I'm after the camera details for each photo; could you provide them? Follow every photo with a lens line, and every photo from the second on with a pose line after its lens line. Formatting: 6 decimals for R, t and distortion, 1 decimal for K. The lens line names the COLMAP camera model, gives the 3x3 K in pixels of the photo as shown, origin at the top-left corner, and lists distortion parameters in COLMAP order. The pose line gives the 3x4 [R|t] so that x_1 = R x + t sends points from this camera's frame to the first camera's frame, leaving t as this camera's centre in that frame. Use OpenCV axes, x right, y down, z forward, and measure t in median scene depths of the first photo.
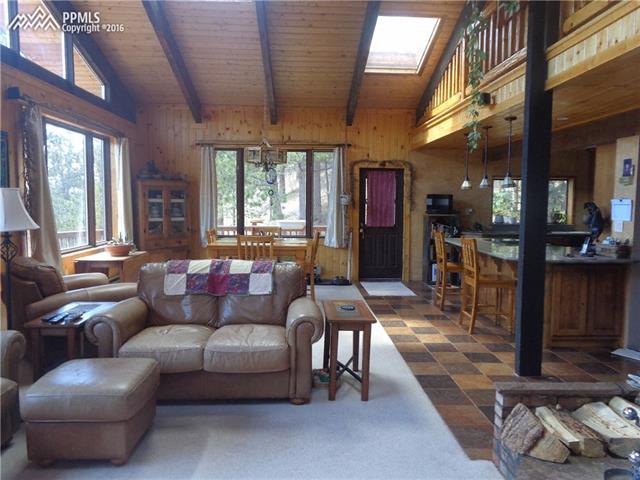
lens RADIAL K [[485.4, 0, 322.1], [0, 485.4, 236.1], [0, 0, 1]] dist [0.008727, 0.001272]
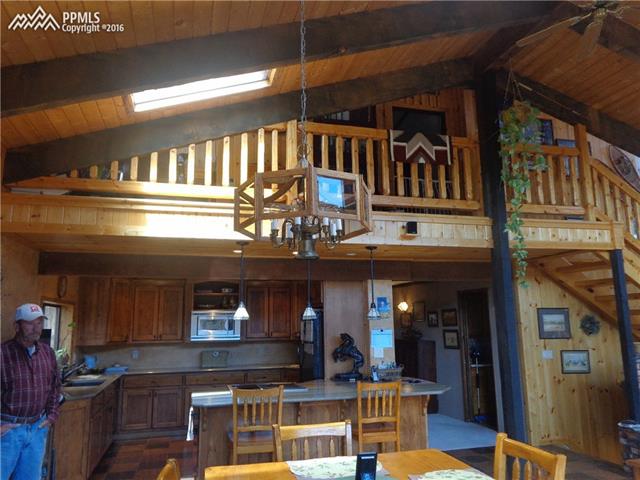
lens RADIAL K [[485.4, 0, 322.1], [0, 485.4, 236.1], [0, 0, 1]] dist [0.008727, 0.001272]
pose [[-0.220879, 0.166172, 0.961041, -0.331282], [0.084700, 0.984924, -0.150835, -0.079309], [-0.971616, 0.048084, -0.231624, 0.827015]]
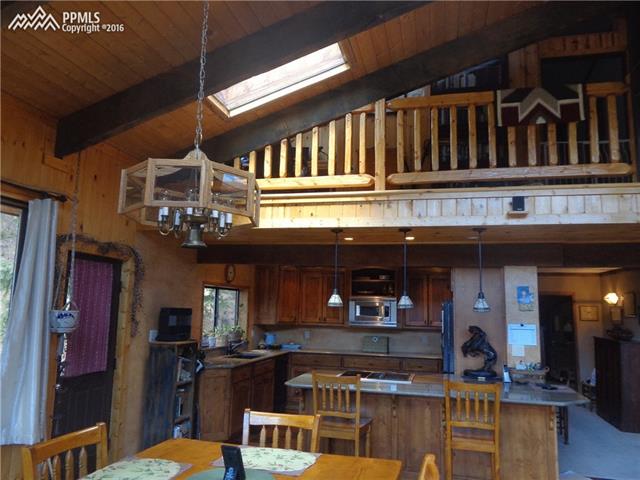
lens RADIAL K [[485.4, 0, 322.1], [0, 485.4, 236.1], [0, 0, 1]] dist [0.008727, 0.001272]
pose [[0.281633, 0.138999, 0.949401, -0.310892], [0.048983, 0.986079, -0.158900, -0.068277], [-0.958271, 0.091255, 0.270904, 0.648469]]
